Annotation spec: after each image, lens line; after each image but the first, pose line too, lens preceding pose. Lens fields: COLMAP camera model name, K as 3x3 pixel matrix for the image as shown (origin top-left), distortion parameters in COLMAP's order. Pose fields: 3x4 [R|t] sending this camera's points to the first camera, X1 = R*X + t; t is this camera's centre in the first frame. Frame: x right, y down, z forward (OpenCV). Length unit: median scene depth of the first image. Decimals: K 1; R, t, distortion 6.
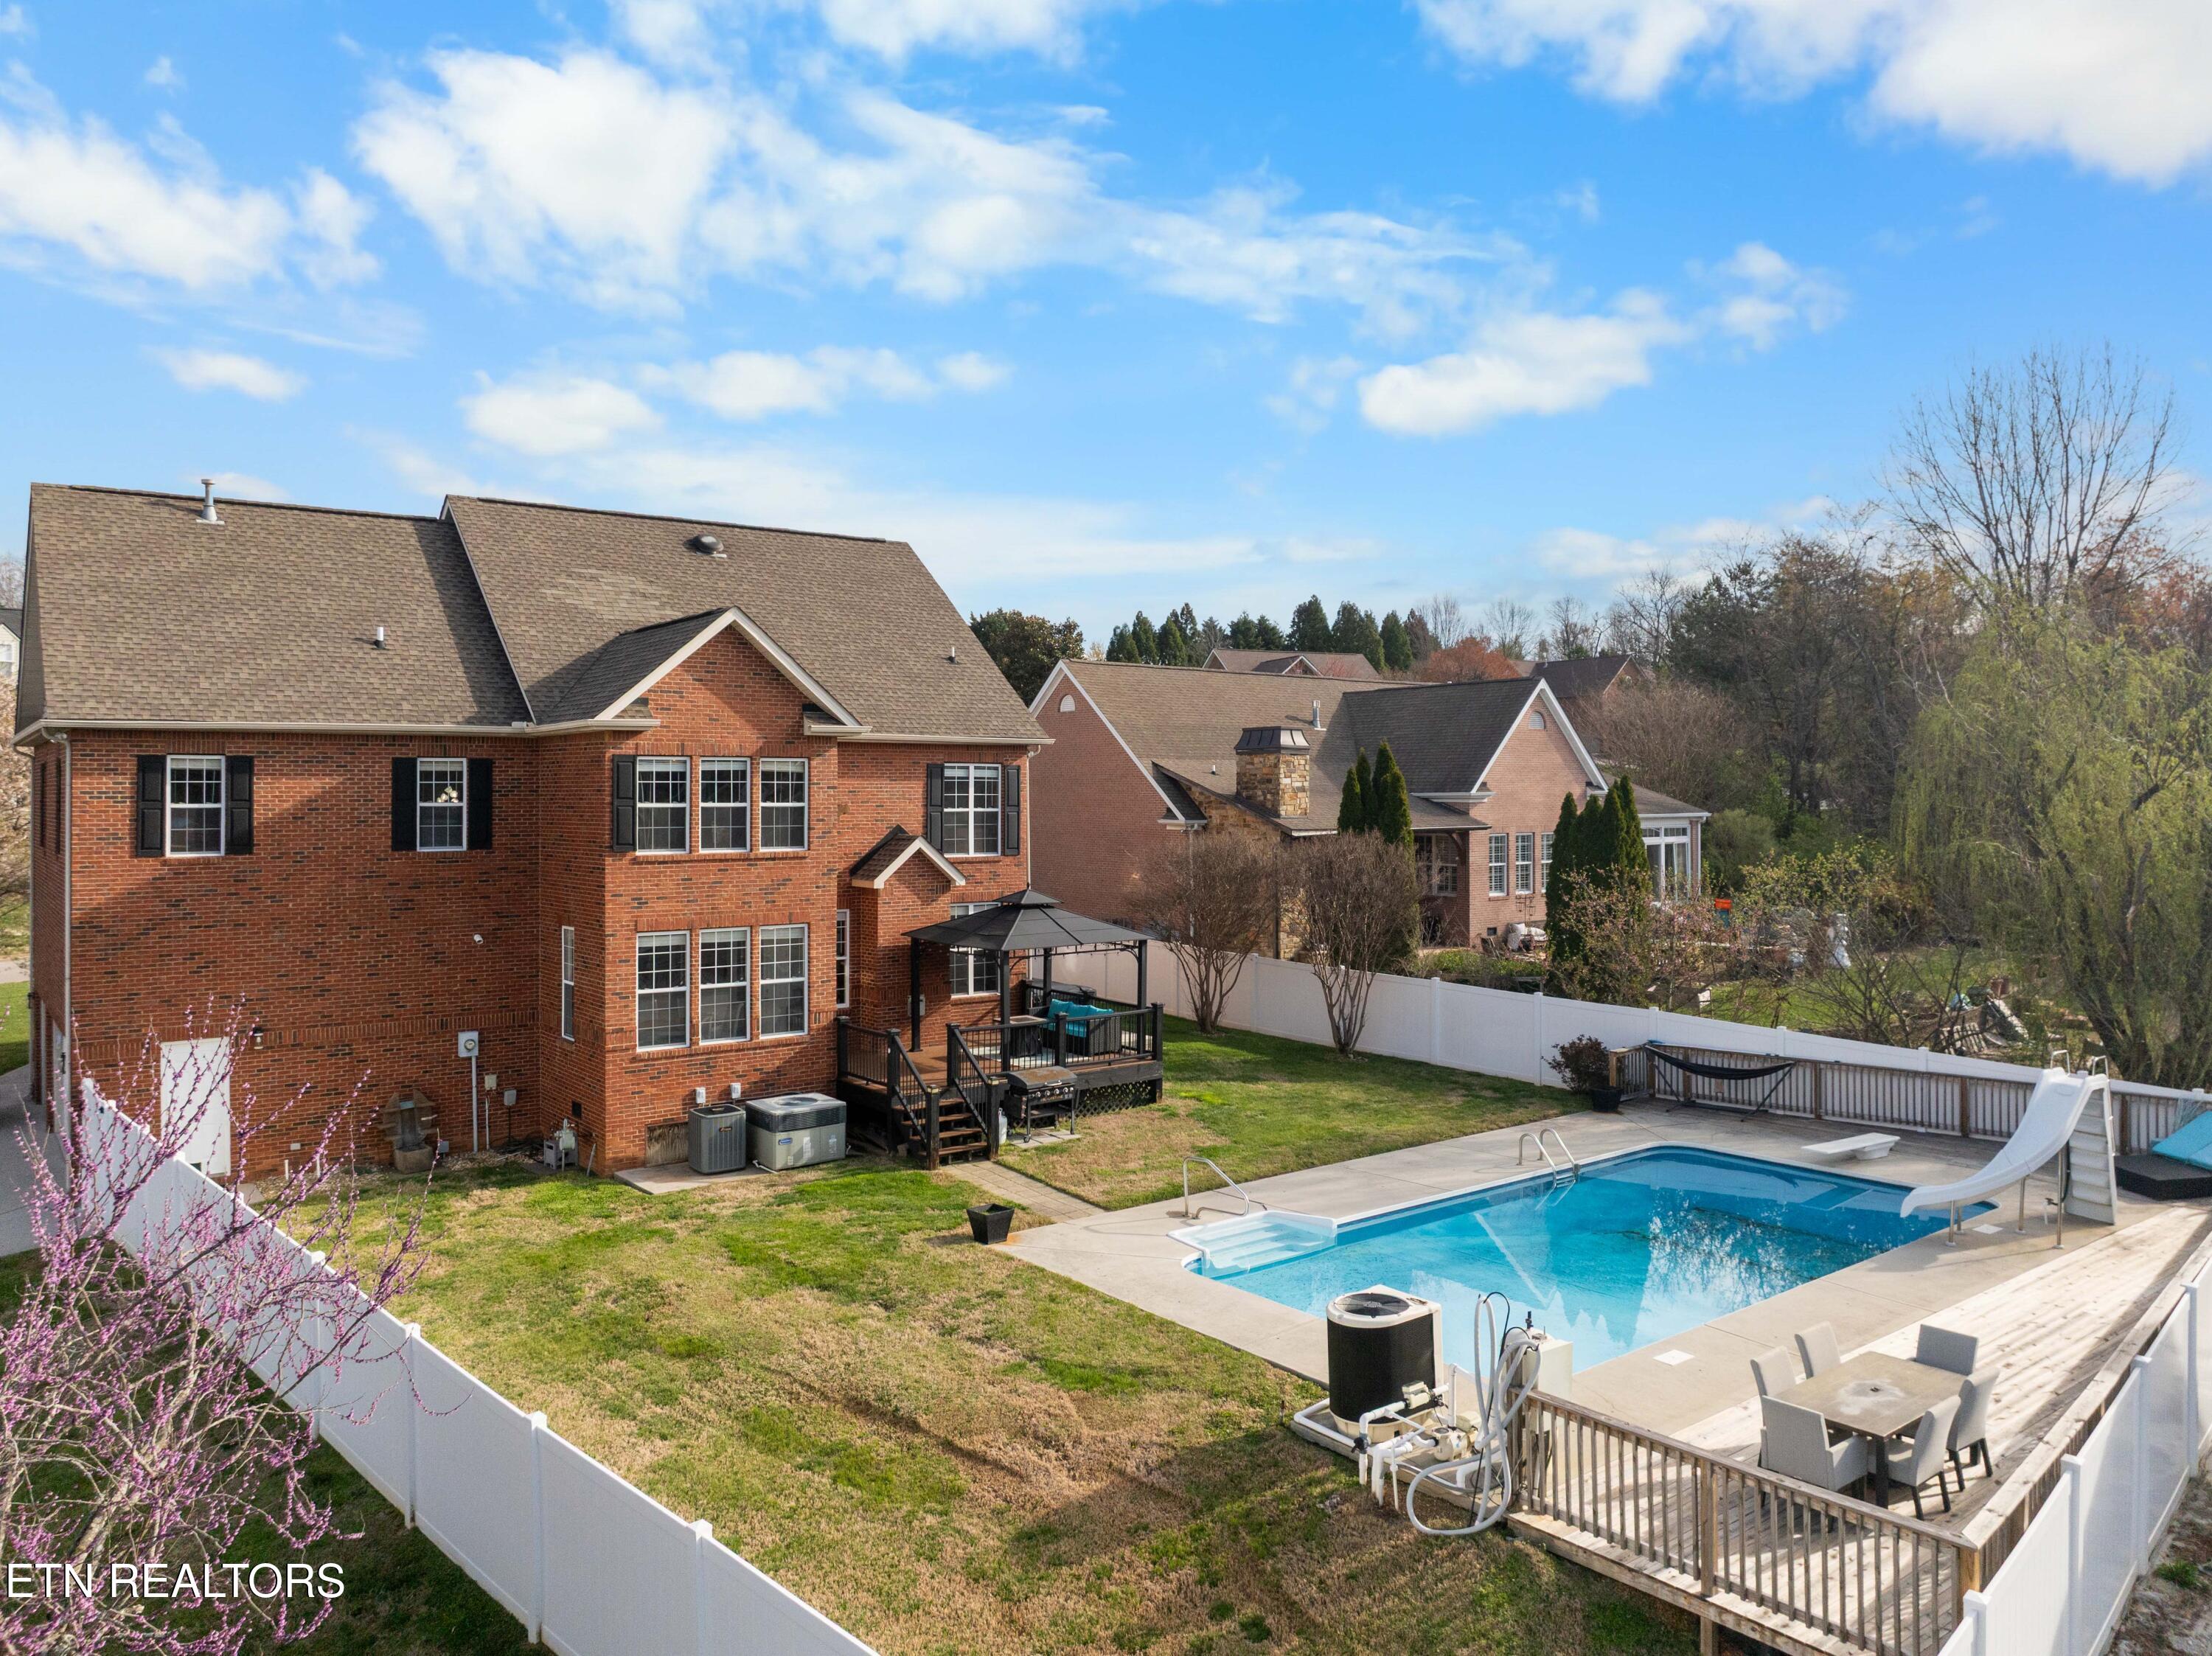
lens RADIAL K [[1588.7, 0, 1105.1], [0, 1588.7, 760.2], [0, 0, 1]] dist [-0.019543, -0.044337]
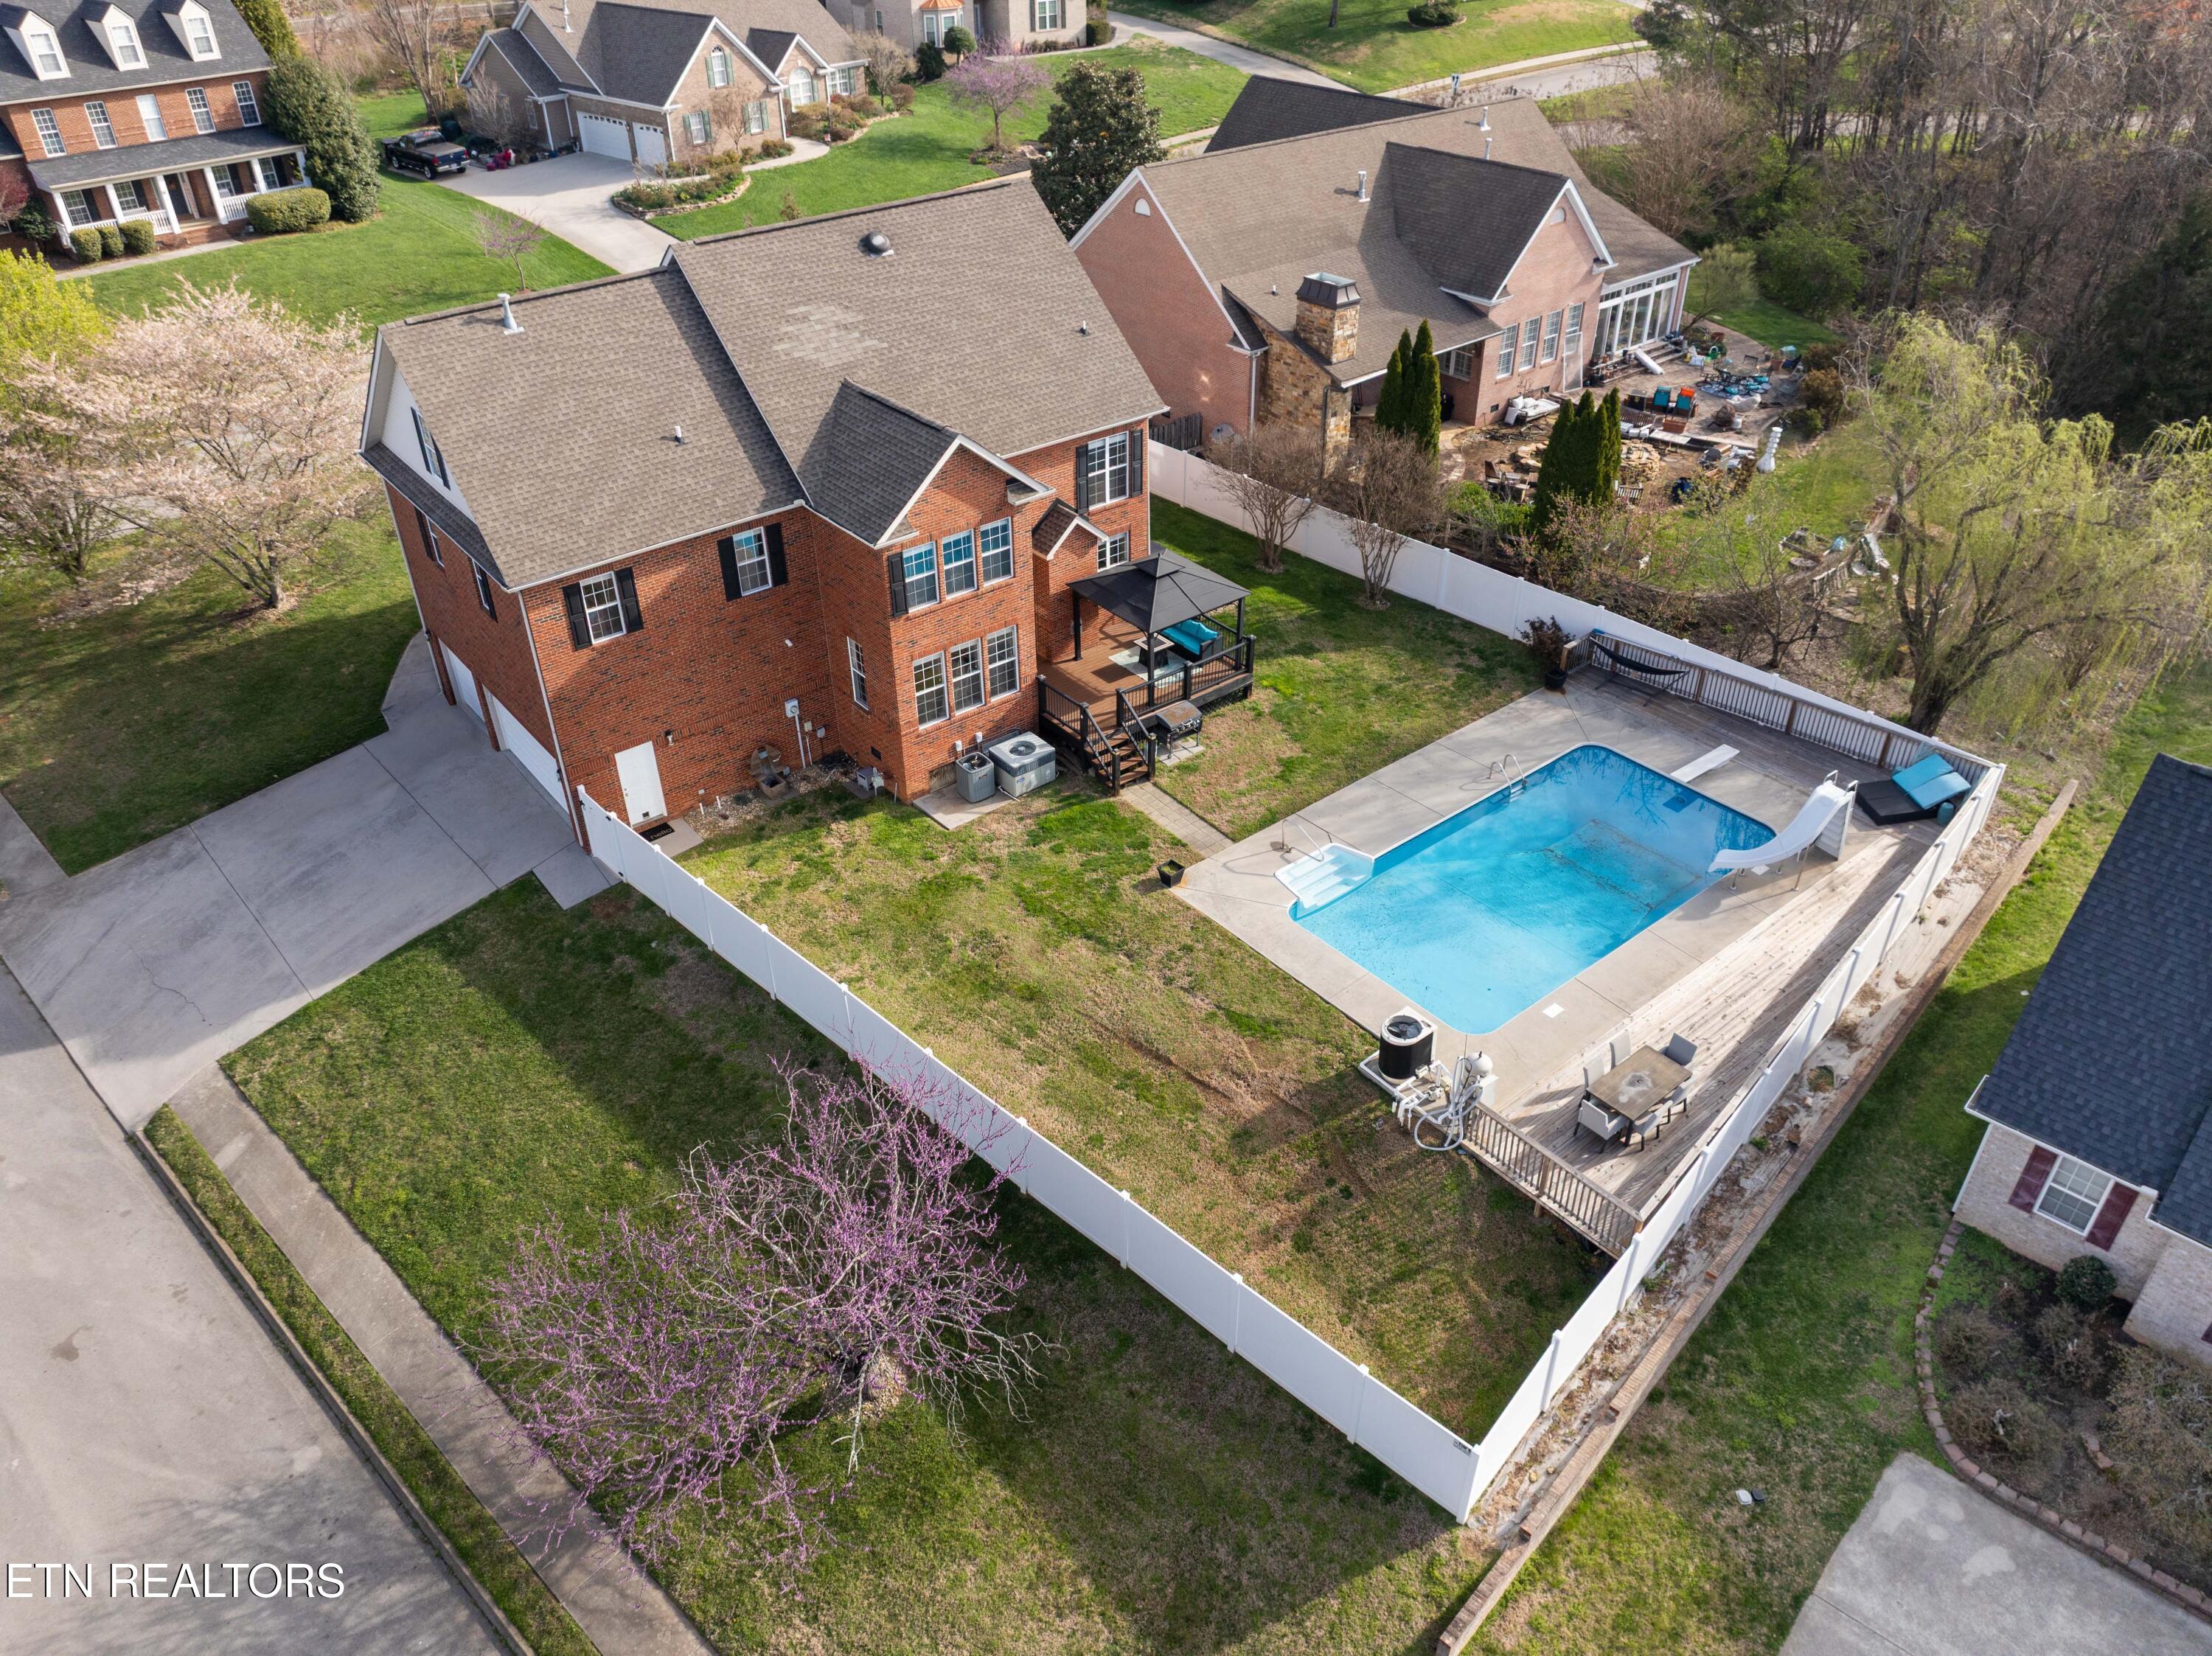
lens RADIAL K [[1567.5, 0, 1108.9], [0, 1567.5, 833.6], [0, 0, 1]] dist [-0.018118, -0.043492]
pose [[0.999696, -0.019700, 0.014850, -0.130101], [0.007298, 0.811147, 0.584797, -0.576018], [-0.023566, -0.584510, 0.811044, -0.261262]]
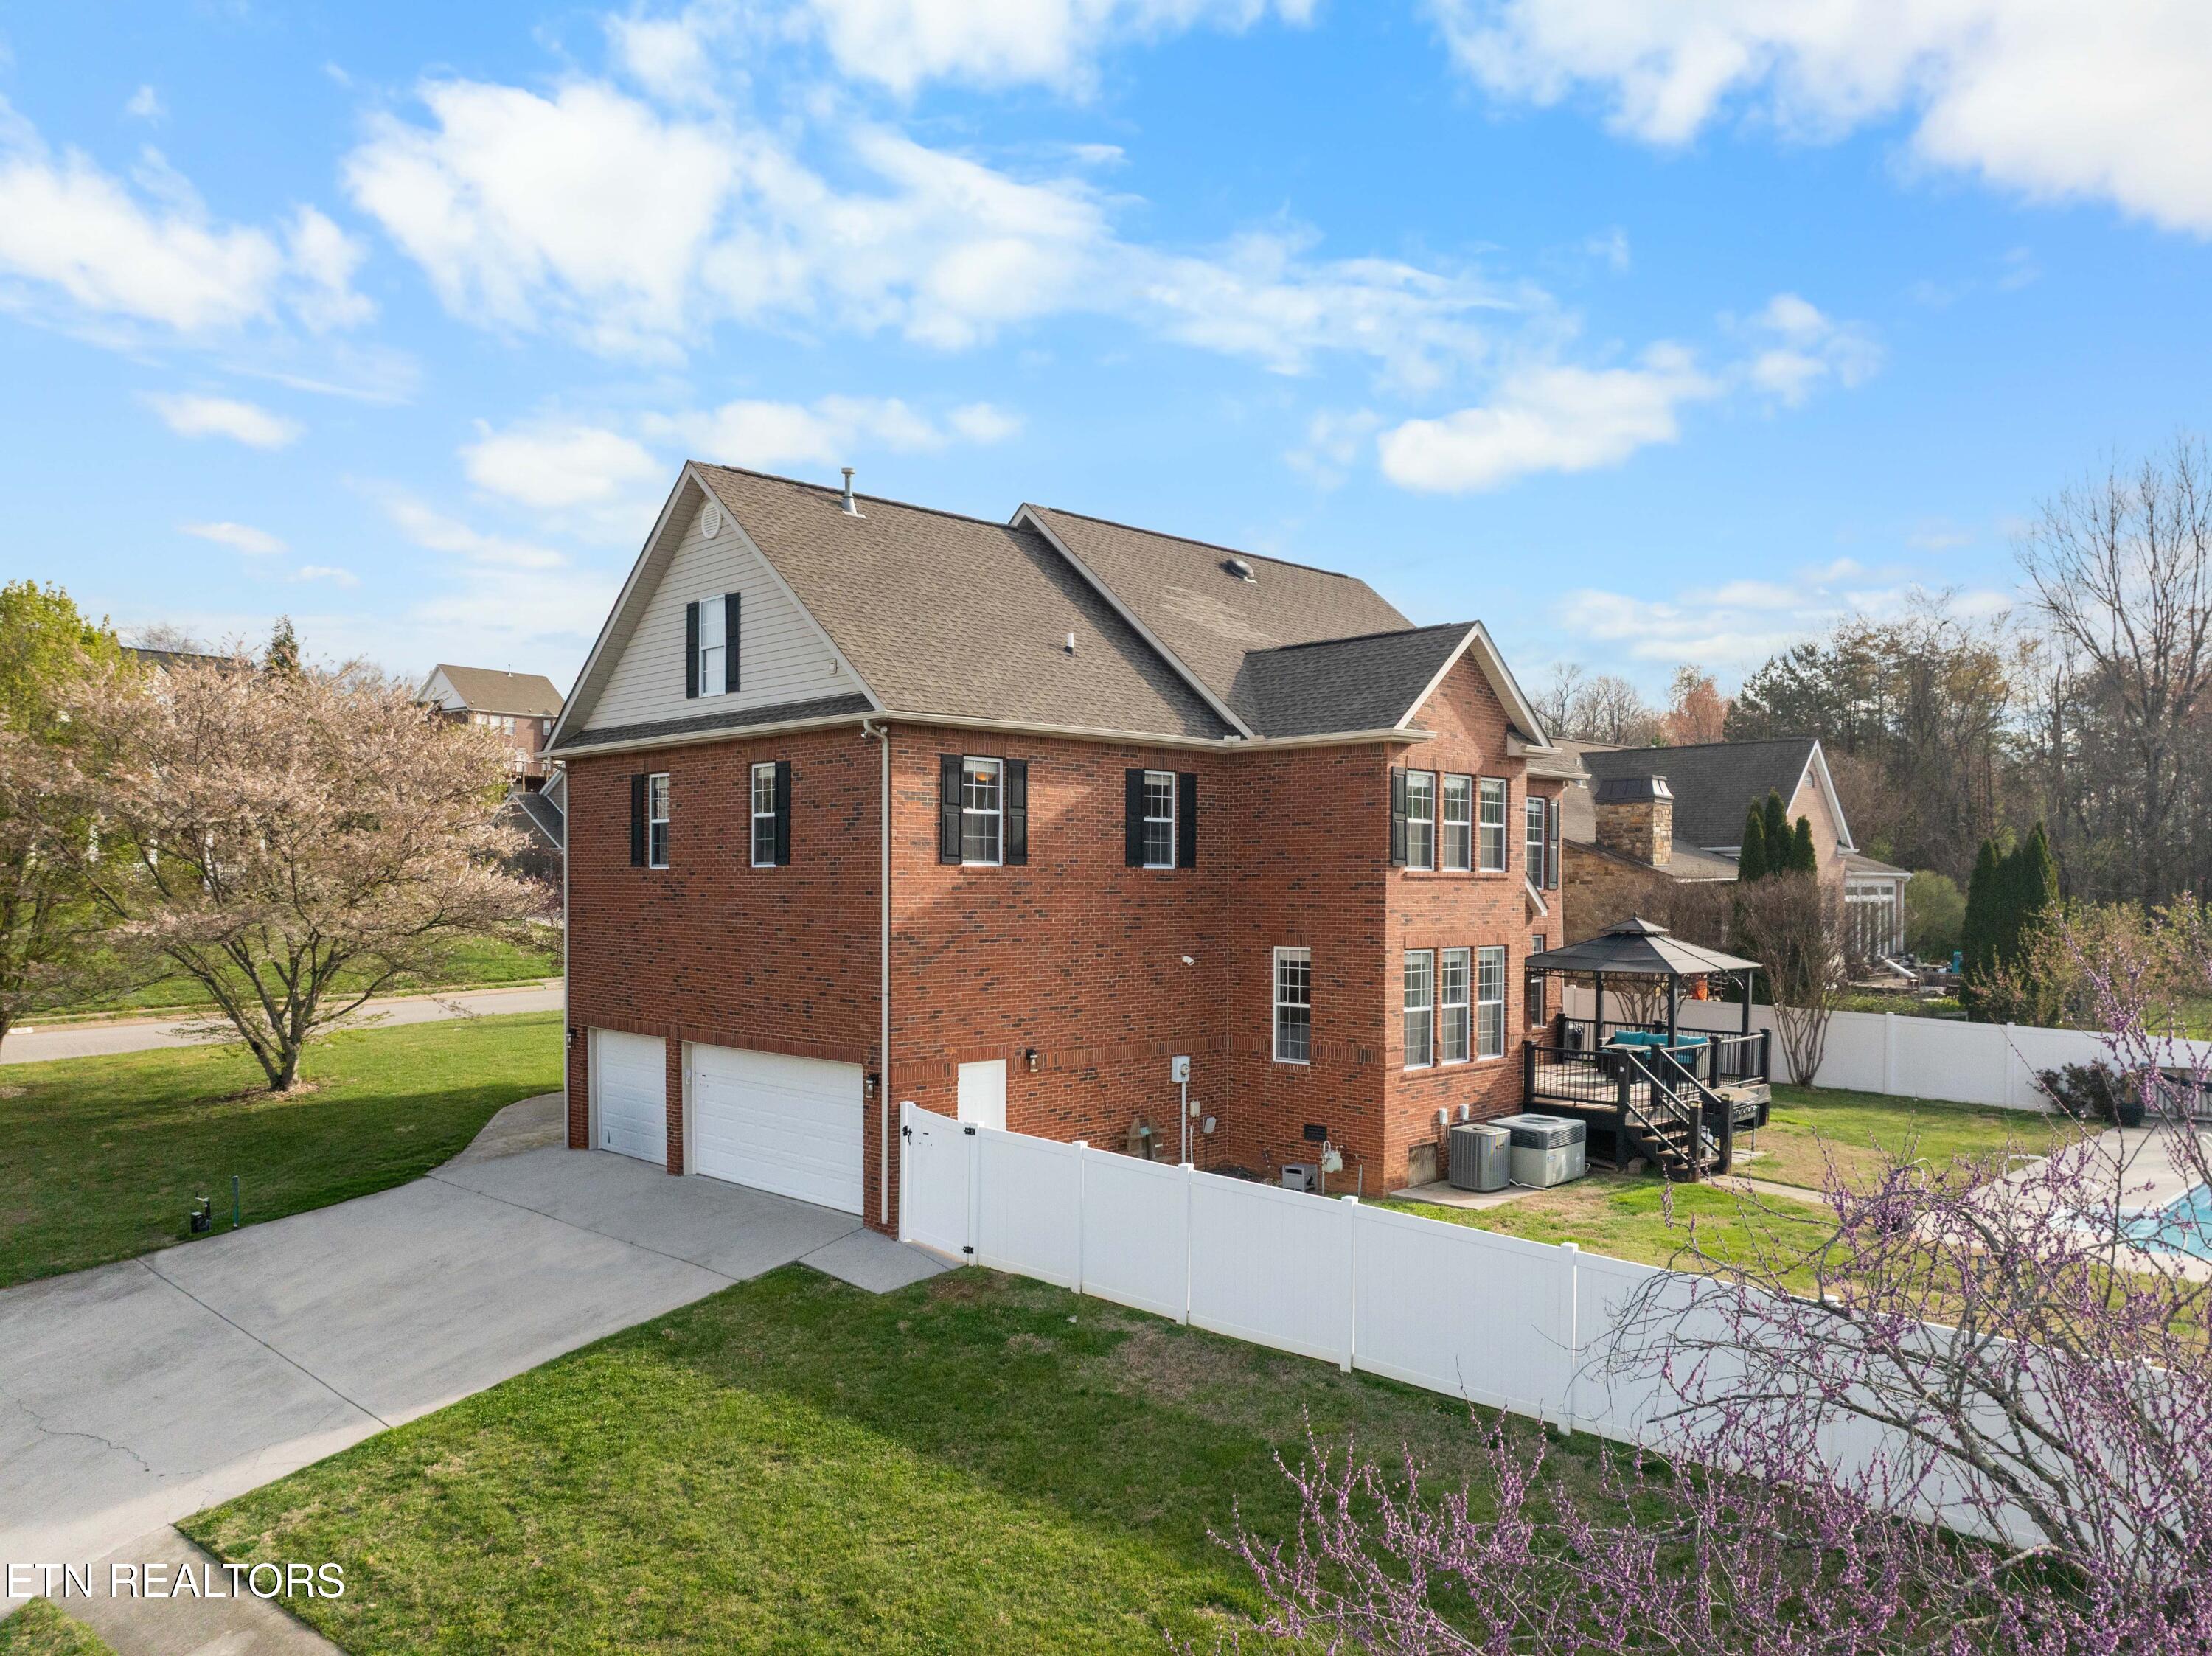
lens RADIAL K [[1603.9, 0, 1117.2], [0, 1603.9, 879.7], [0, 0, 1]] dist [-0.038641, 0.004191]
pose [[0.991630, 0.008749, 0.128815, -0.565164], [-0.011331, 0.999749, 0.019329, 0.045610], [-0.128614, -0.020627, 0.991480, 0.039951]]
